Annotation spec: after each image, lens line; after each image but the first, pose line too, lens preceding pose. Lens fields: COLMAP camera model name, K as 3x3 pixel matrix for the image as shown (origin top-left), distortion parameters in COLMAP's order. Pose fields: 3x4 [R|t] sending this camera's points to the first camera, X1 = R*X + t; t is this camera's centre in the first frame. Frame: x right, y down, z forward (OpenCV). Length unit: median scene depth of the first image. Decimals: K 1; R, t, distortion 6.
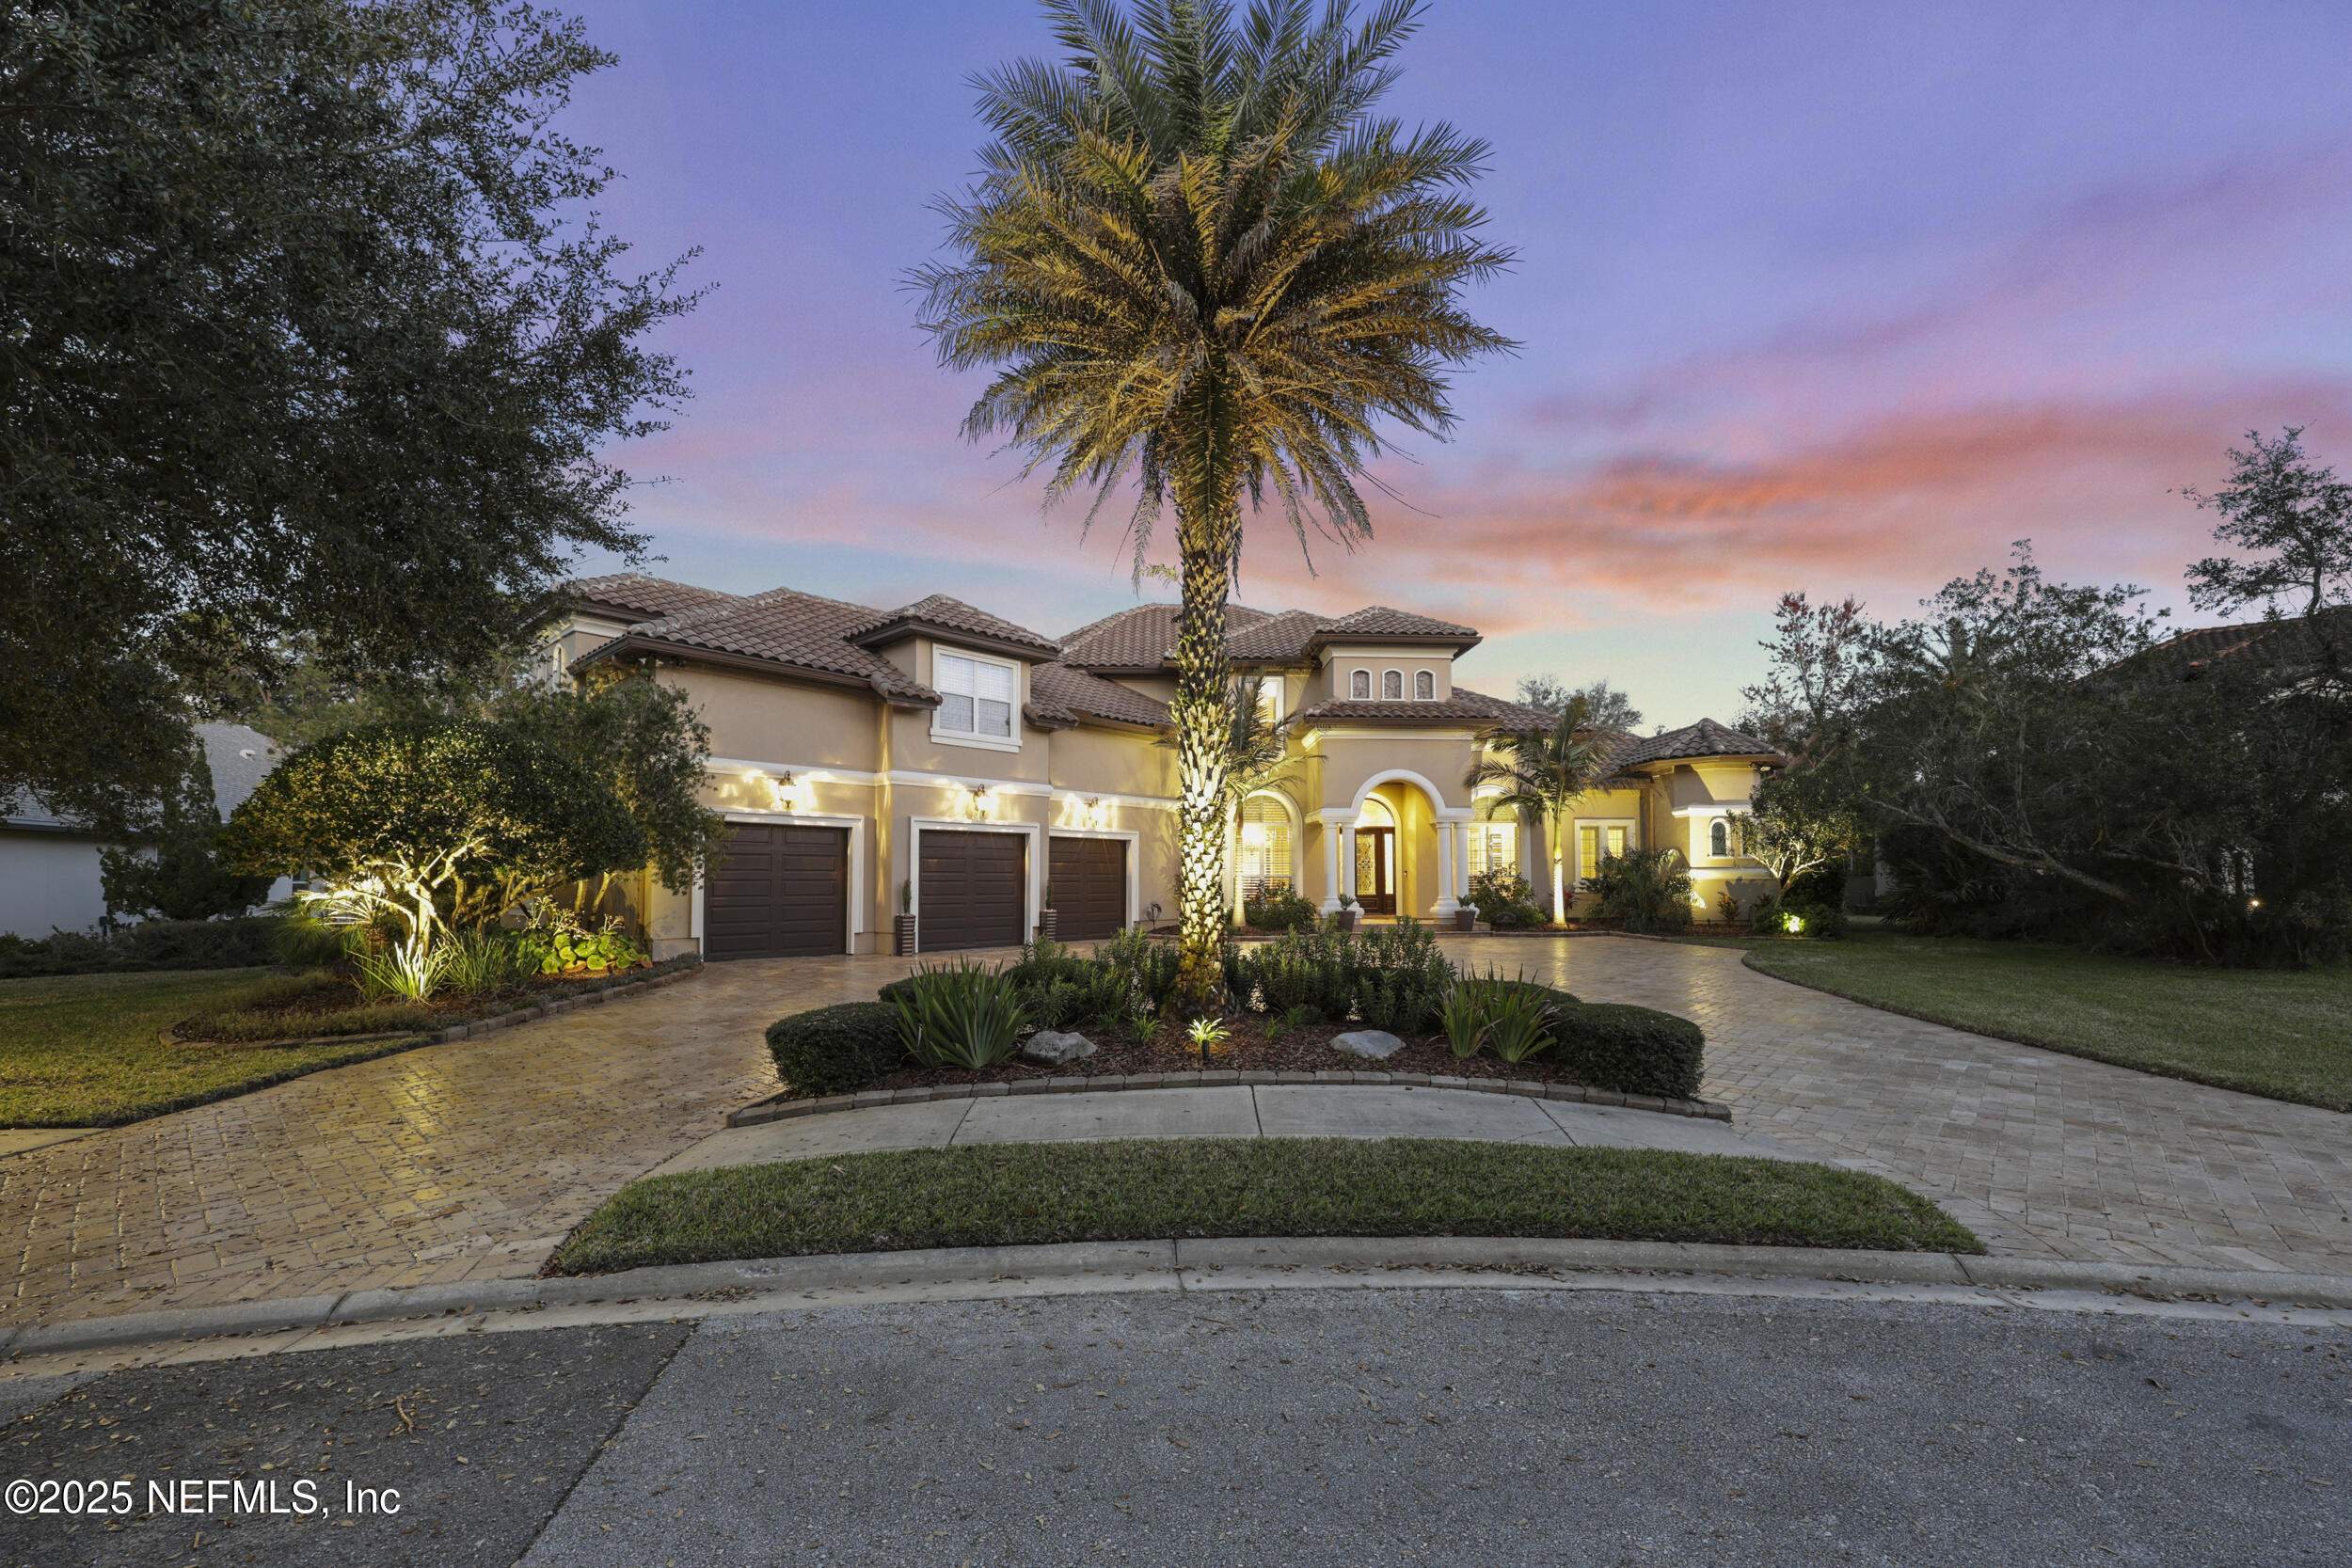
lens RADIAL K [[970.9, 0, 1179.1], [0, 970.9, 834.8], [0, 0, 1]] dist [-0.000605, -0.000059]
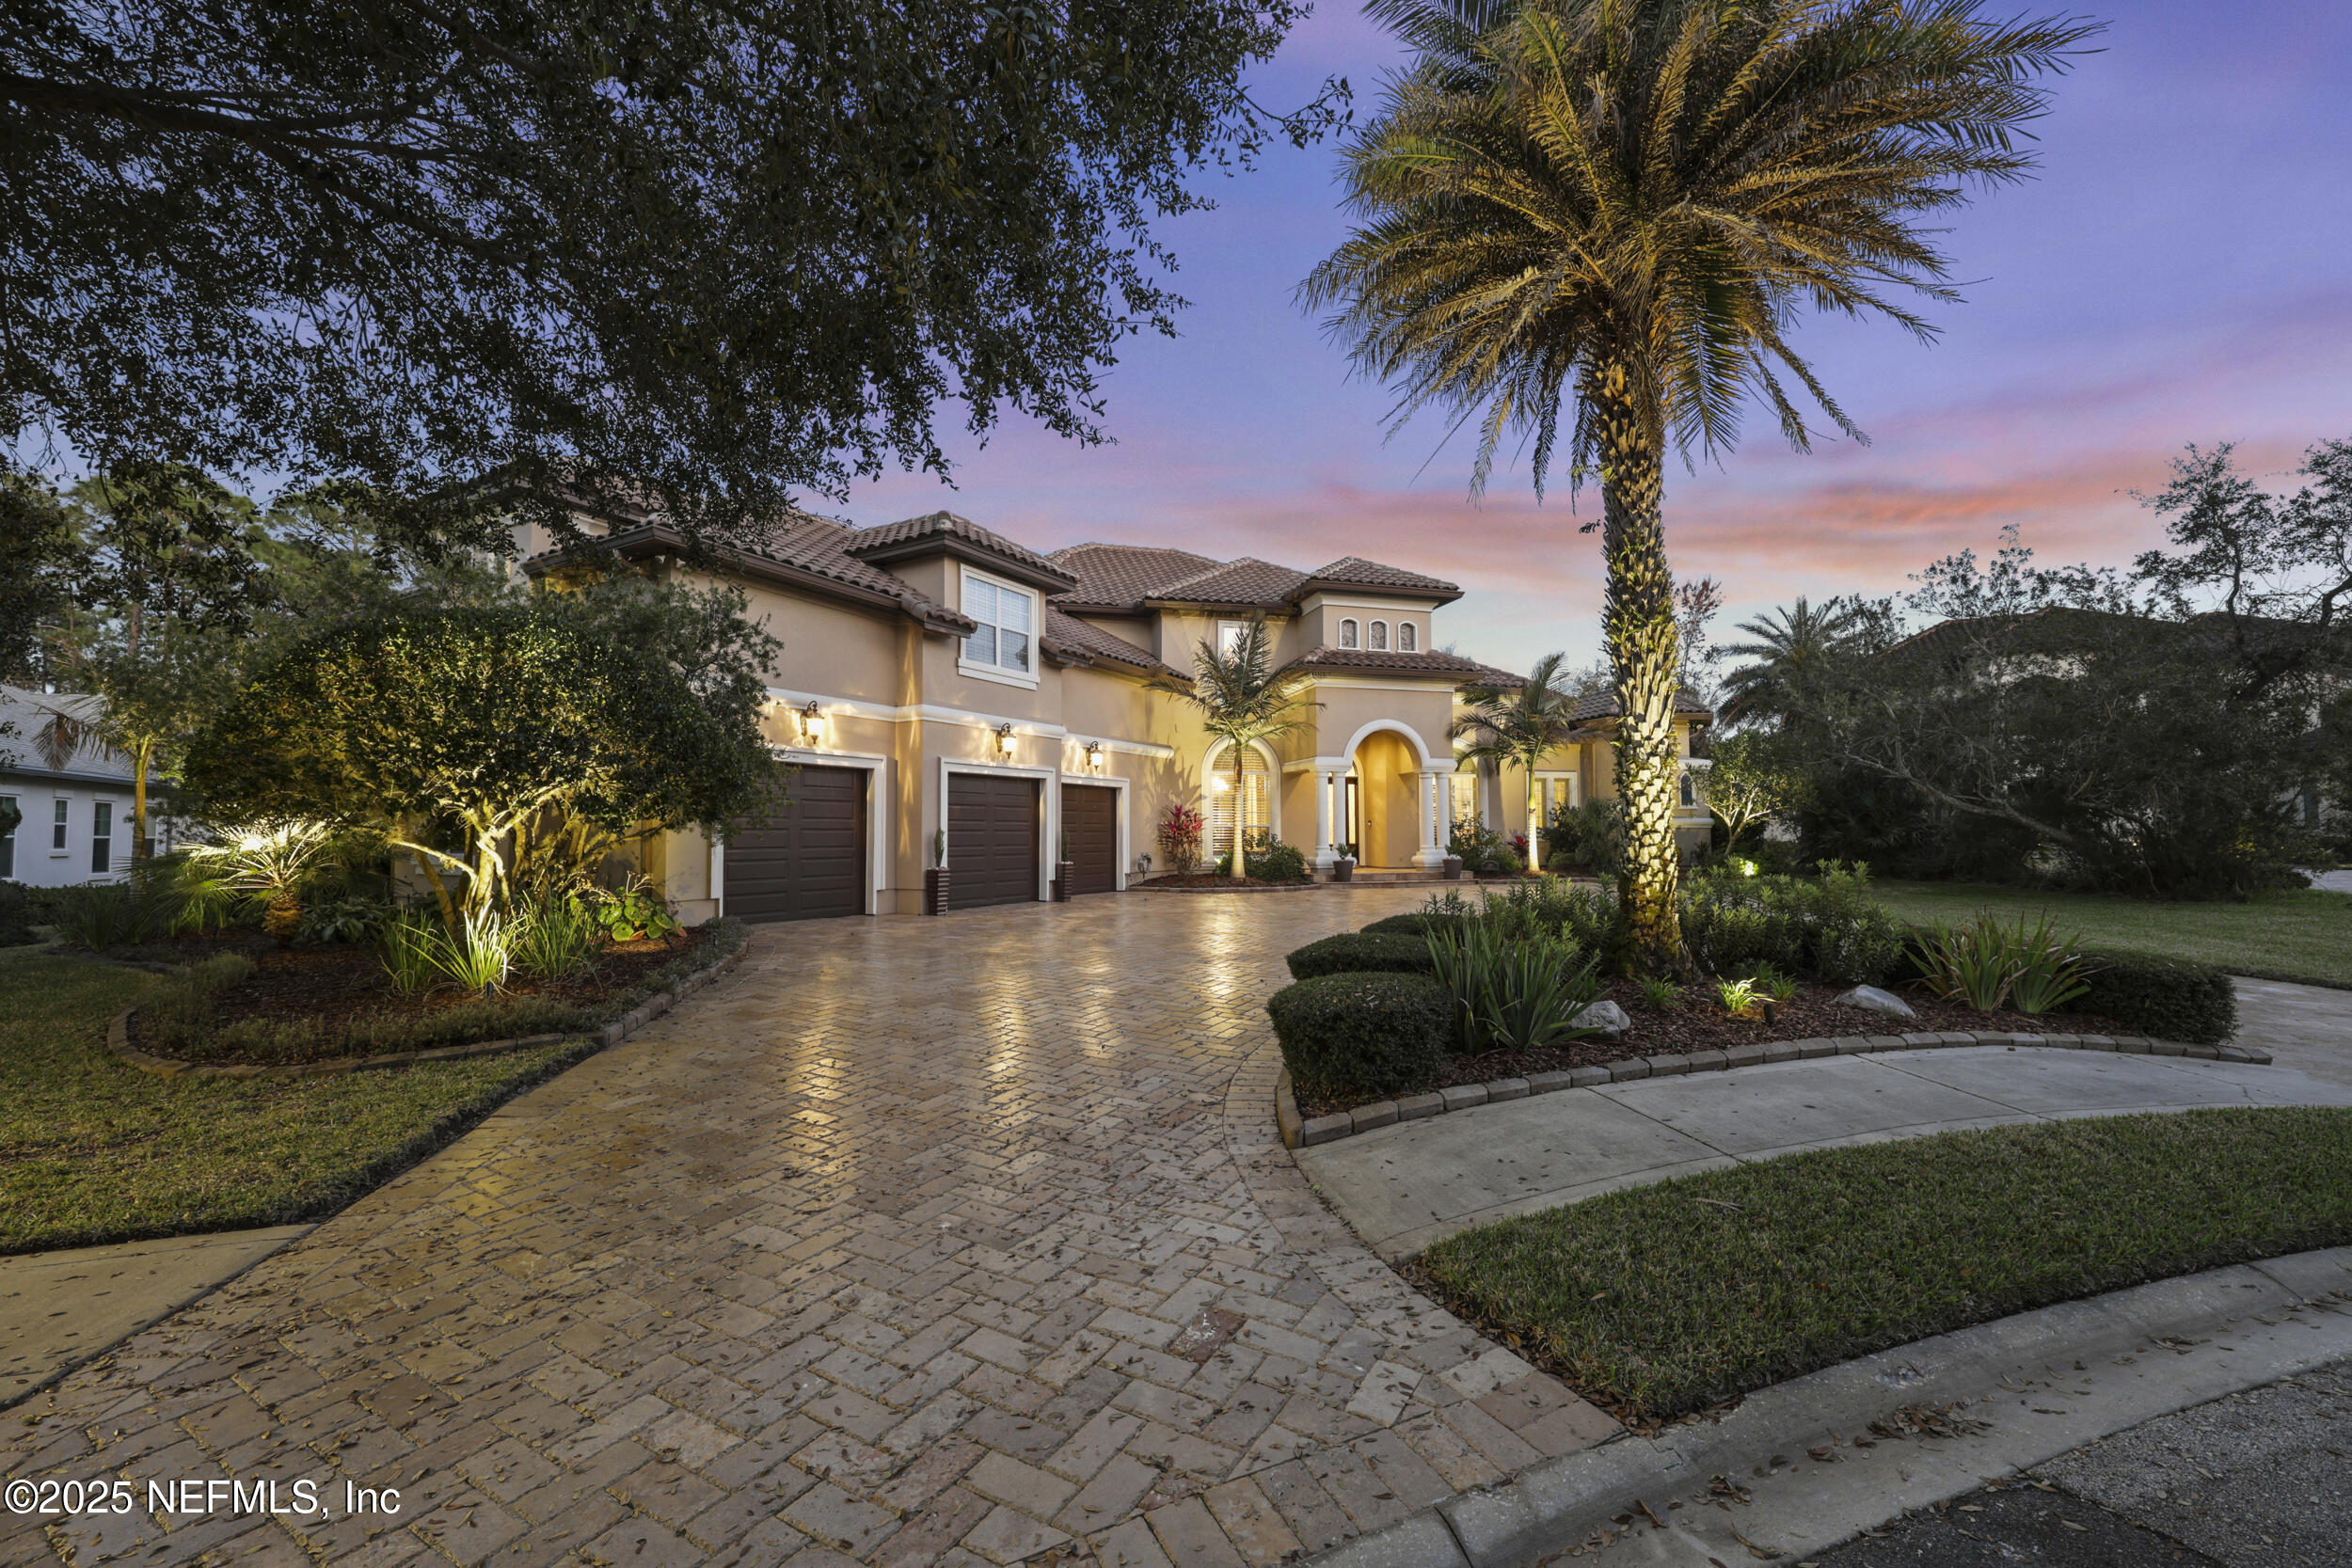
lens RADIAL K [[954.9, 0, 1176.0], [0, 954.9, 784.0], [0, 0, 1]] dist [0.001014, -0.000107]
pose [[0.975741, 0.009021, 0.218740, -0.248847], [-0.007912, 0.999951, -0.005946, 0.008759], [-0.218783, 0.004072, 0.975765, 0.103216]]
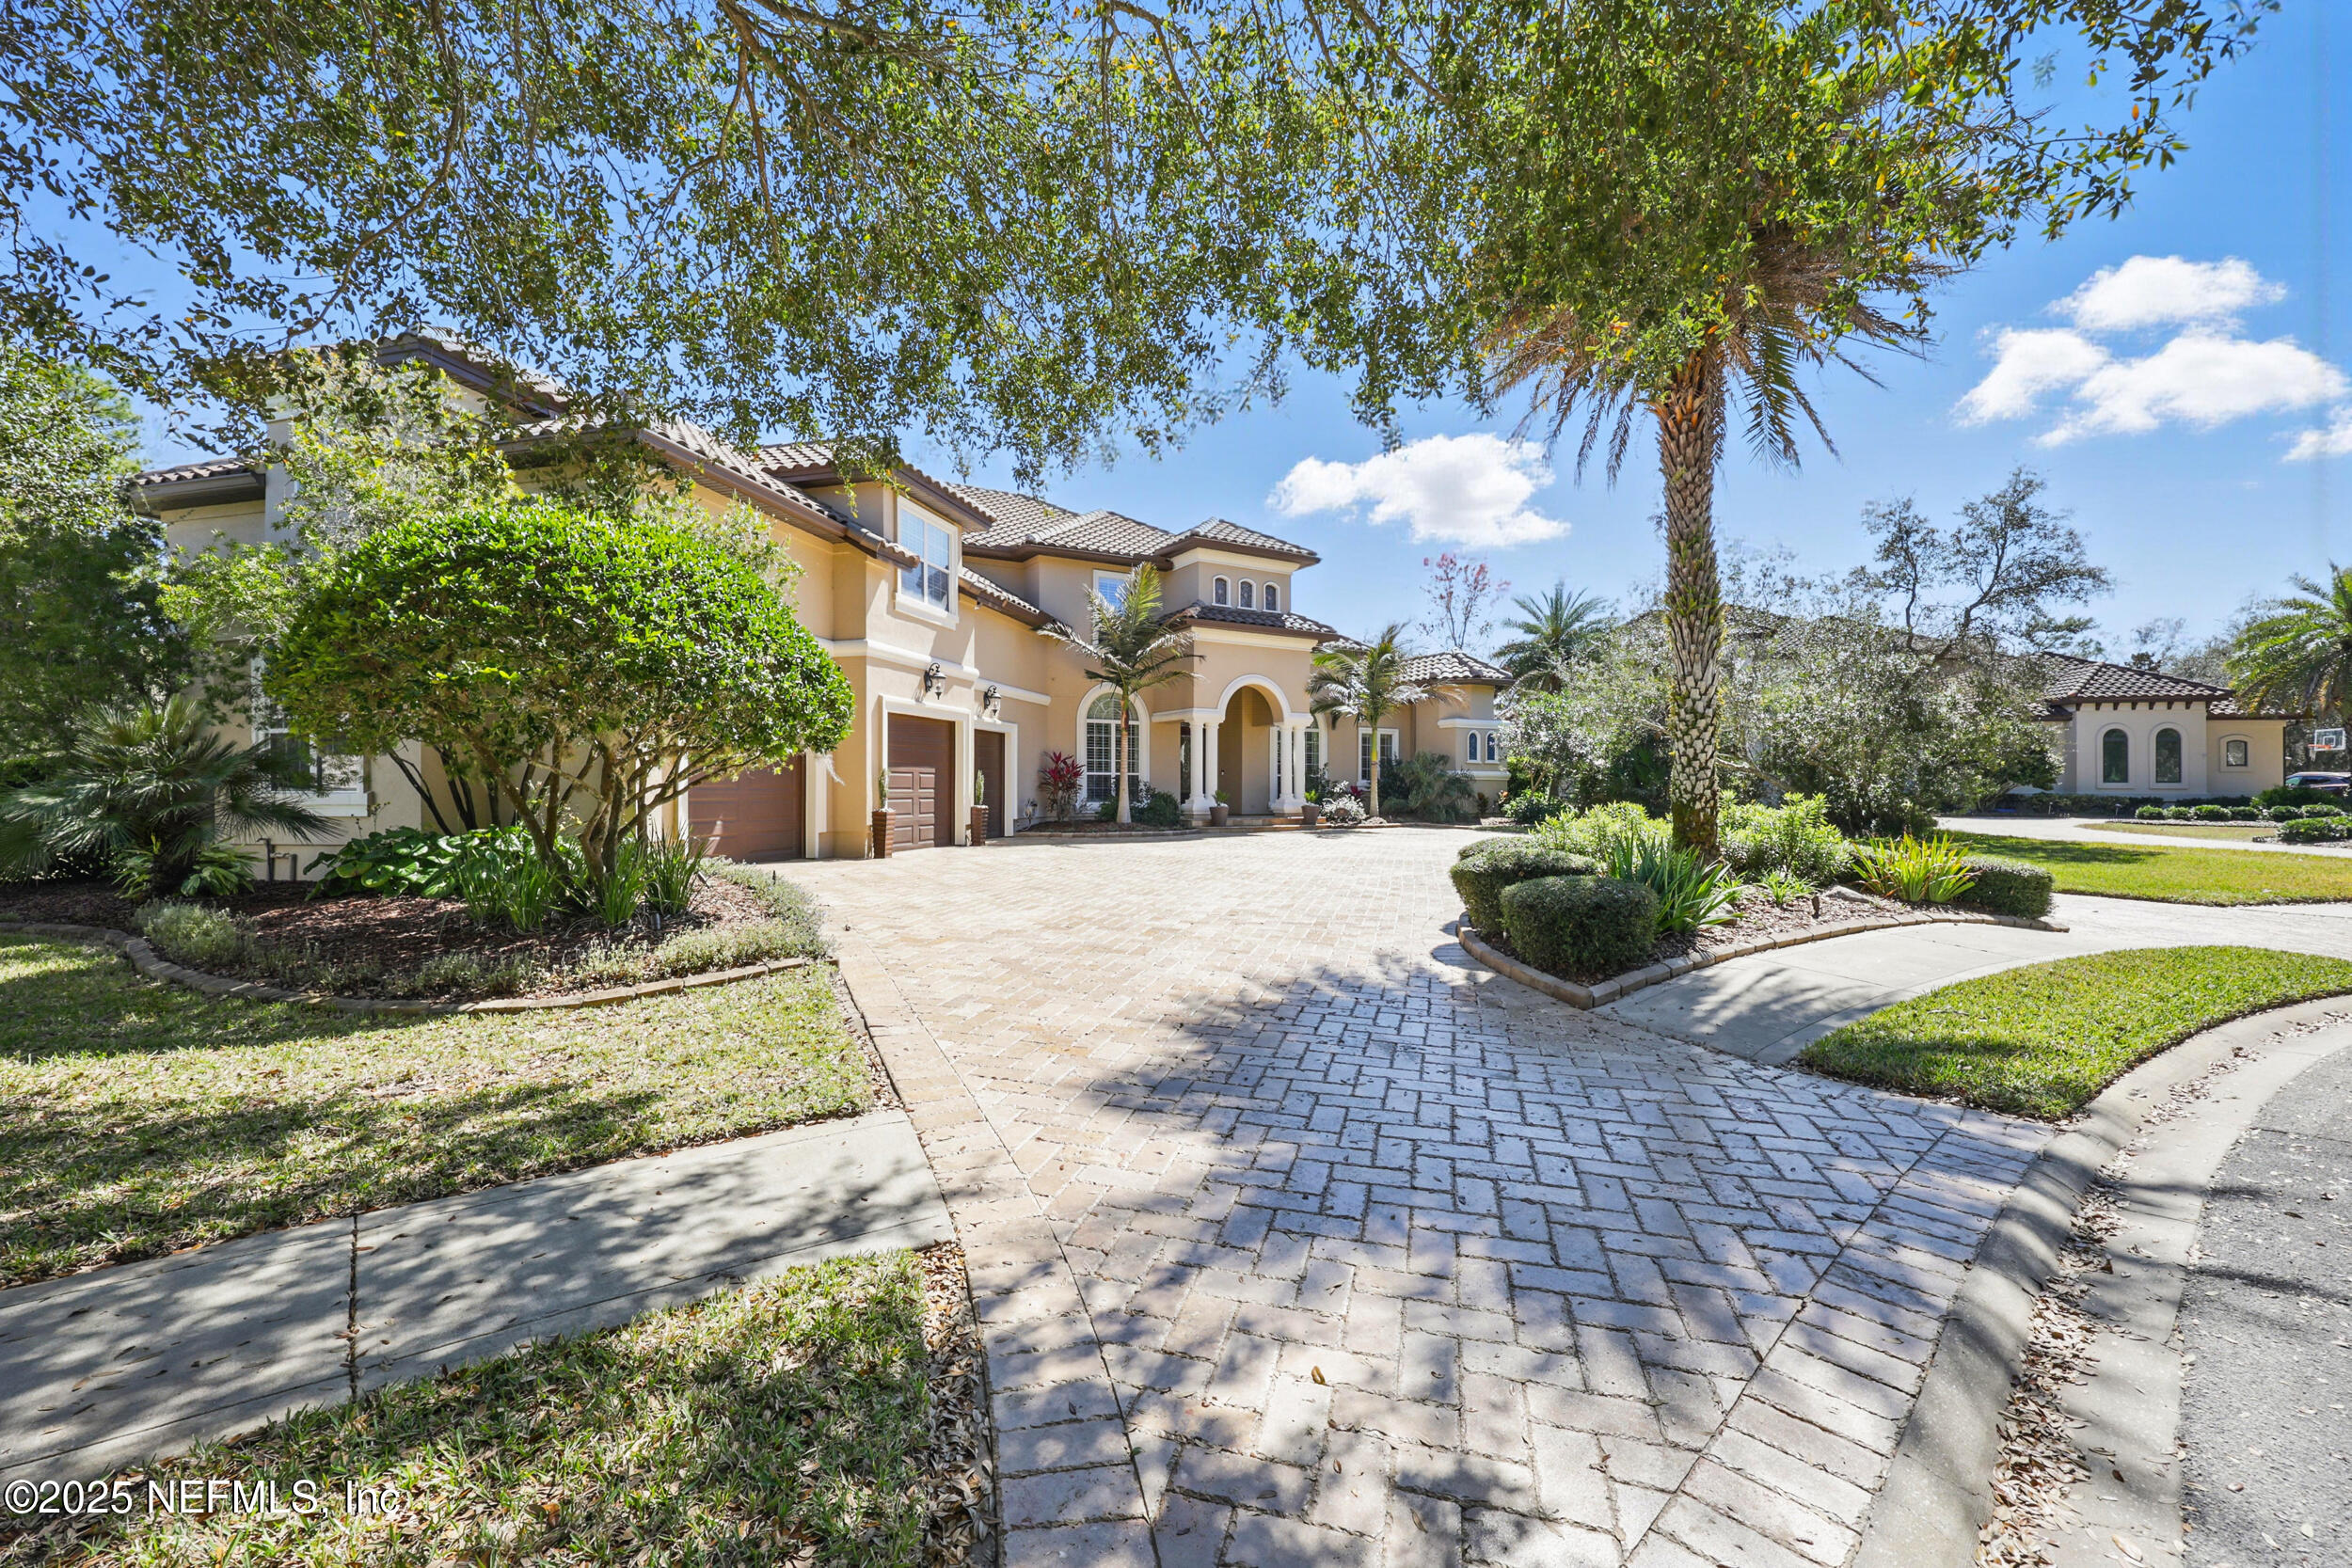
lens RADIAL K [[966.3, 0, 1176.0], [0, 966.3, 784.0], [0, 0, 1]] dist [0.008116, 0.000014]
pose [[0.878922, 0.007675, 0.476904, -0.437539], [-0.028198, 0.998958, 0.035891, 0.021310], [-0.476132, -0.044994, 0.878222, 0.129877]]
